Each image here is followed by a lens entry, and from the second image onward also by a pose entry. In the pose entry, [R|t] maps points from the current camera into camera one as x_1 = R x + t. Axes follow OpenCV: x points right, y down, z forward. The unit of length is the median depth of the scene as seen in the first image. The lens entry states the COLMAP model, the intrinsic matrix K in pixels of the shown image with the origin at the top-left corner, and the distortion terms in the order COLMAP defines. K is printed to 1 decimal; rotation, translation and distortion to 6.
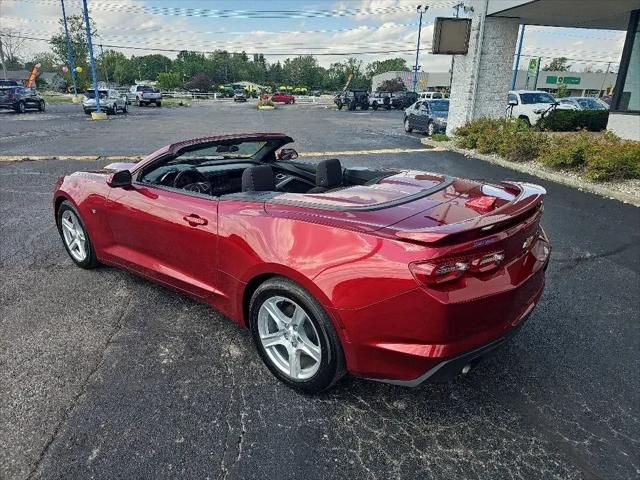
lens RADIAL K [[426.0, 0, 319.1], [0, 426.0, 240.6], [0, 0, 1]] dist [0.049408, -0.043672]
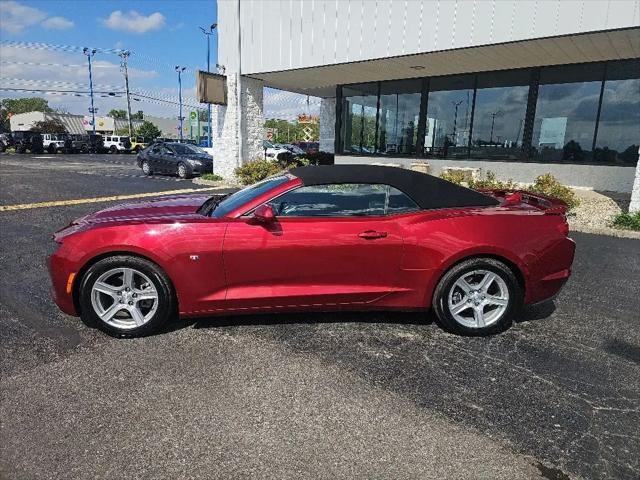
lens RADIAL K [[426.0, 0, 318.0], [0, 426.0, 237.6], [0, 0, 1]] dist [0.049408, -0.043672]
pose [[0.733966, -0.134481, 0.665740, -0.291026], [0.202904, 0.978854, -0.025968, -0.010303], [-0.648170, 0.154141, 0.745732, 0.049354]]
